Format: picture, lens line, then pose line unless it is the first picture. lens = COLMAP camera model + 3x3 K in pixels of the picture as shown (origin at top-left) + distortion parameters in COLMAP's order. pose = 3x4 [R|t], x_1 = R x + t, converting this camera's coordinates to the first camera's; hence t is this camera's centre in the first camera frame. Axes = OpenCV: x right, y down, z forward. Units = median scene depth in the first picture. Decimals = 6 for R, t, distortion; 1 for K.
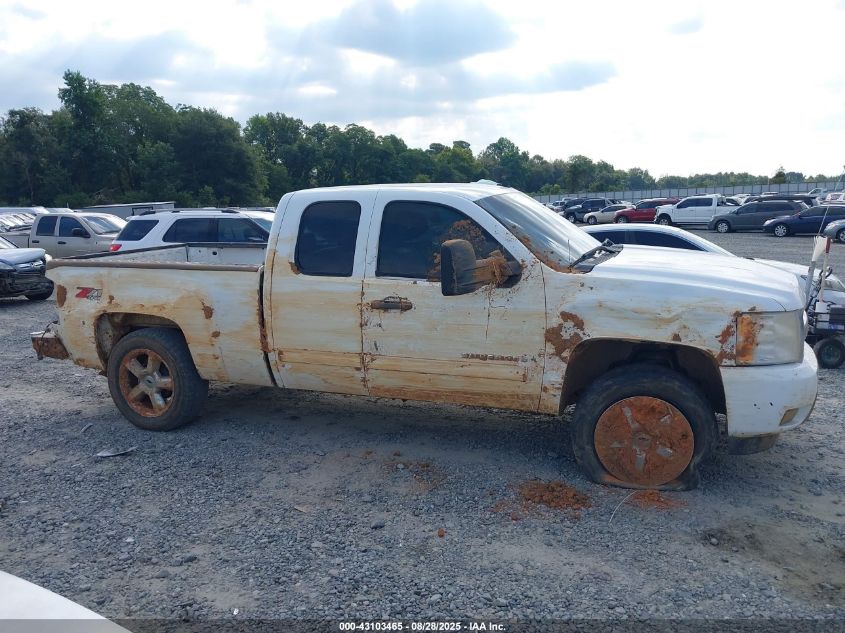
lens RADIAL K [[702.8, 0, 424.1], [0, 702.8, 309.0], [0, 0, 1]] dist [0.015422, -0.012631]
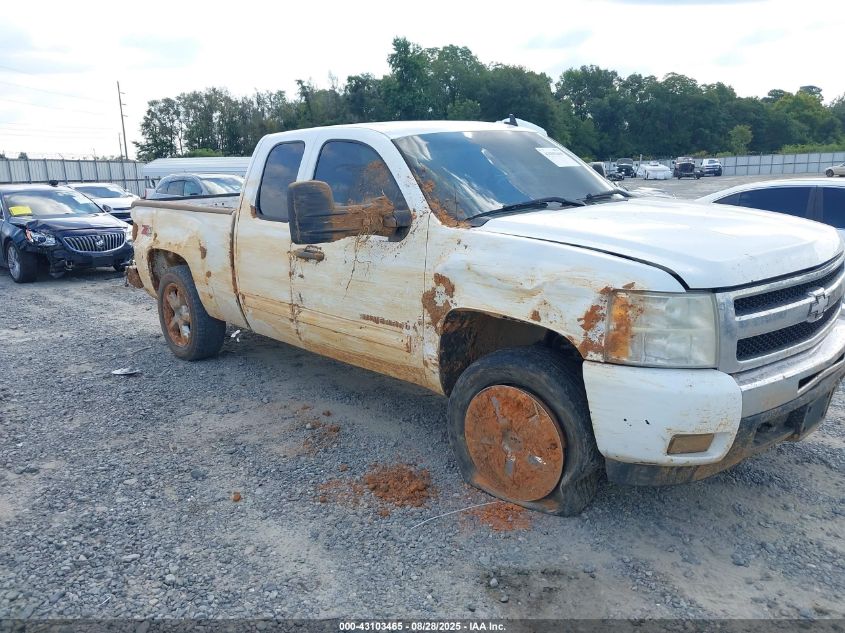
lens RADIAL K [[702.8, 0, 418.2], [0, 702.8, 316.1], [0, 0, 1]] dist [0.015422, -0.012631]
pose [[0.892670, 0.098601, -0.439793, 0.490626], [-0.068767, 0.994148, 0.083306, -0.011934], [0.445433, -0.044121, 0.894227, 0.221341]]
